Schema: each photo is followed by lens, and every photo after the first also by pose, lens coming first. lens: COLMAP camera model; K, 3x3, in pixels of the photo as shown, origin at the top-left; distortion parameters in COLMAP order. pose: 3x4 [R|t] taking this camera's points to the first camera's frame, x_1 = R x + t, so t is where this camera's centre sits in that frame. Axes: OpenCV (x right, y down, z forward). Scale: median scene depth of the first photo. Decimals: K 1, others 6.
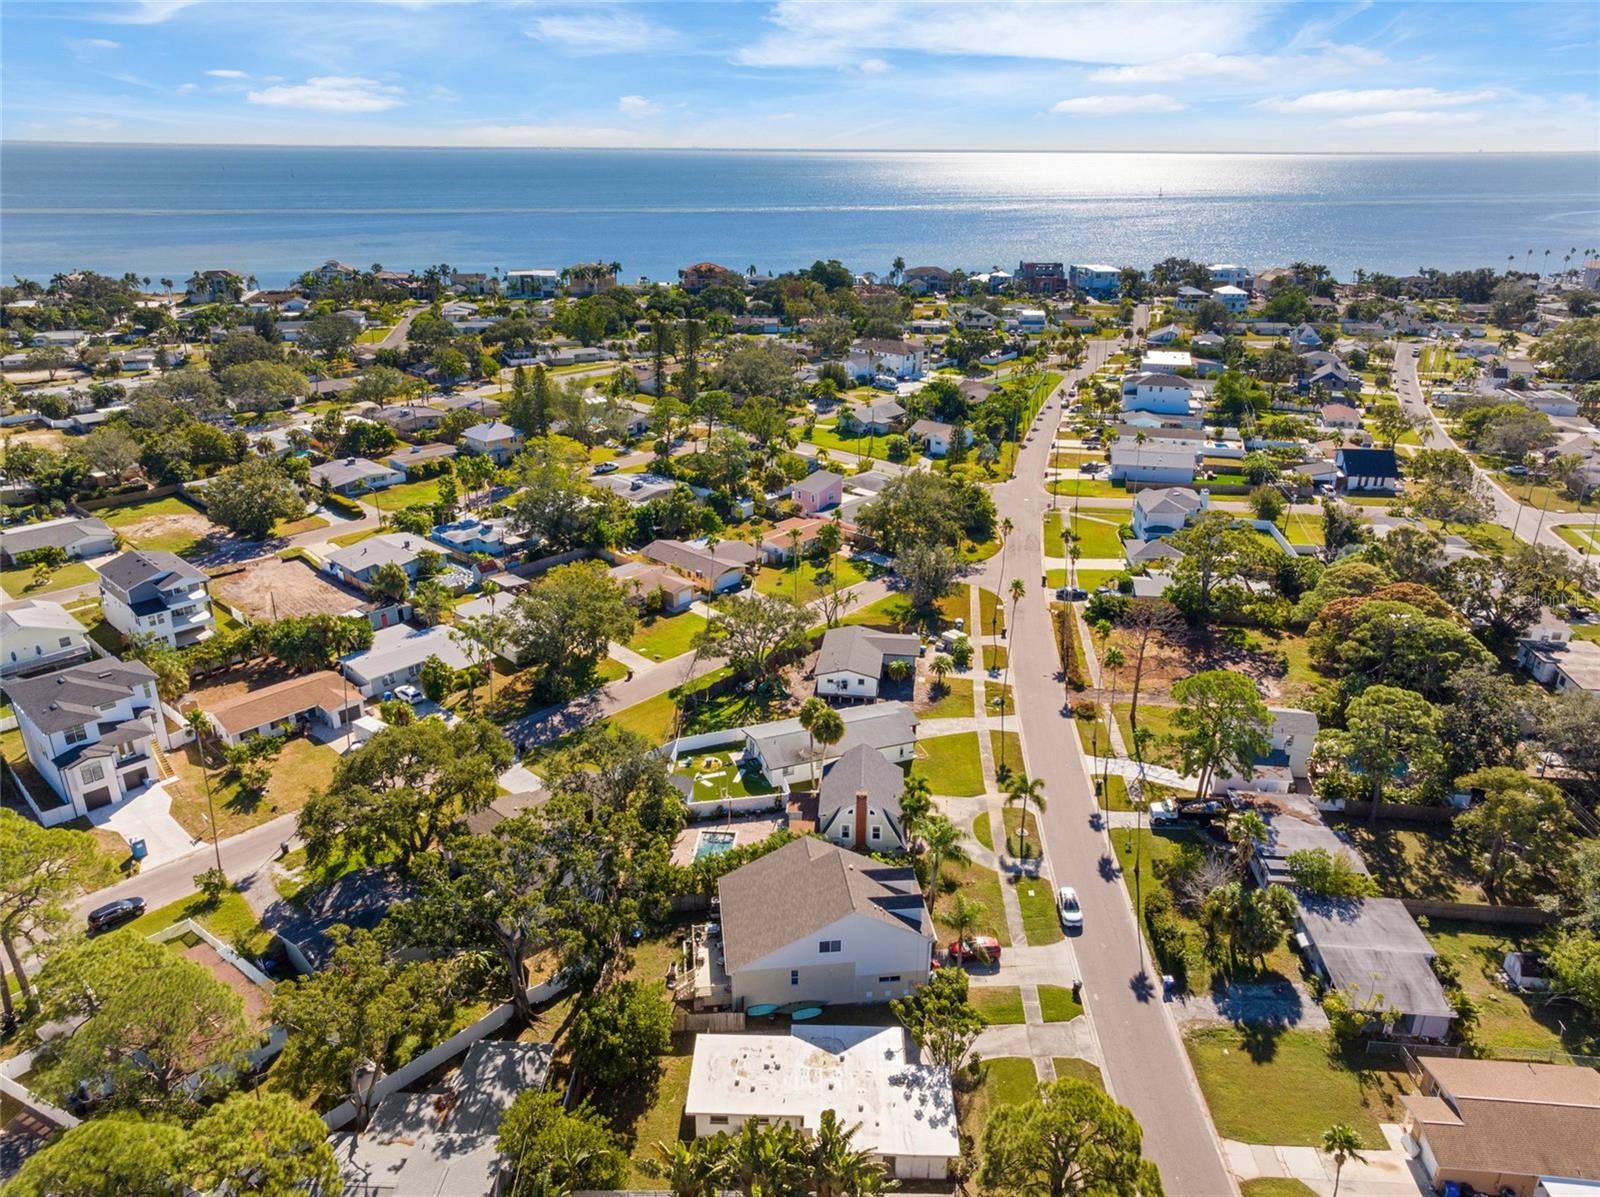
lens RADIAL K [[1124.4, 0, 800.6], [0, 1124.4, 598.5], [0, 0, 1]] dist [0.016834, 0.004107]
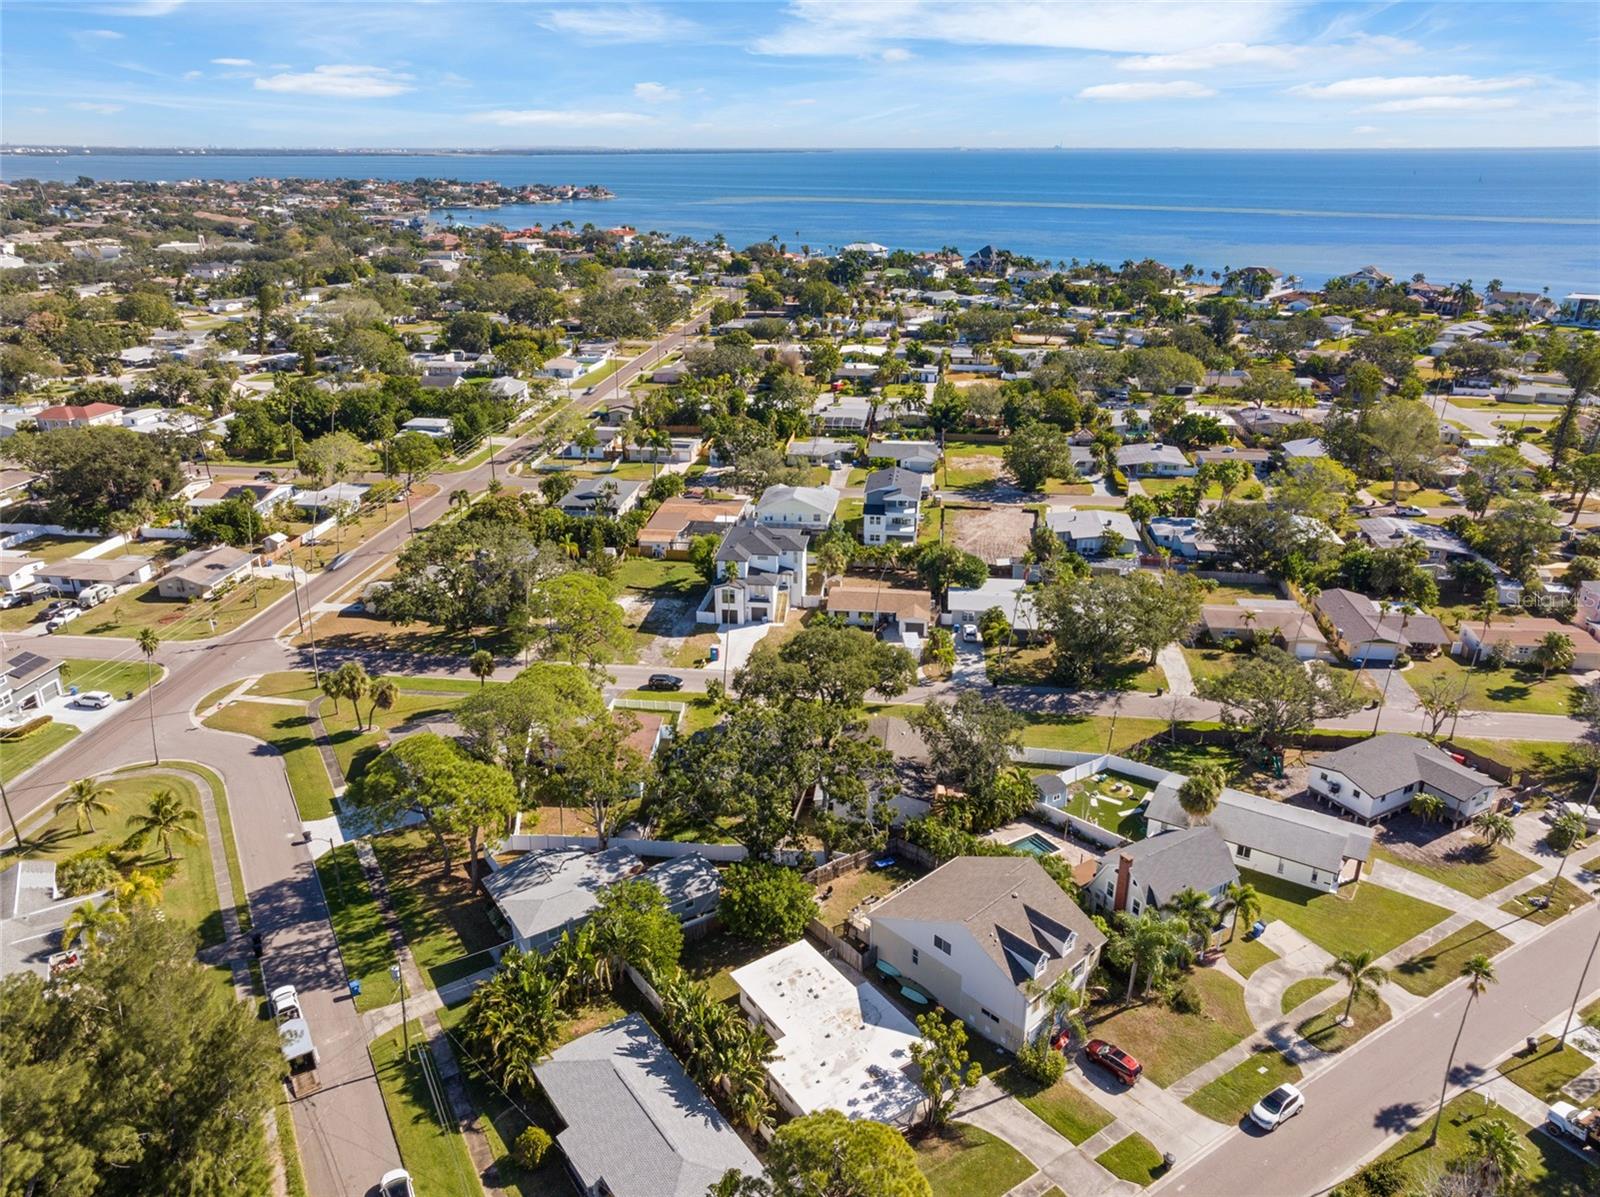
lens RADIAL K [[1124.4, 0, 801.2], [0, 1124.4, 598.7], [0, 0, 1]] dist [0.016834, 0.004107]
pose [[0.595186, 0.300278, -0.745377, 0.449086], [-0.302737, 0.943007, 0.138157, -0.060743], [0.744381, 0.143424, 0.652170, 0.155333]]
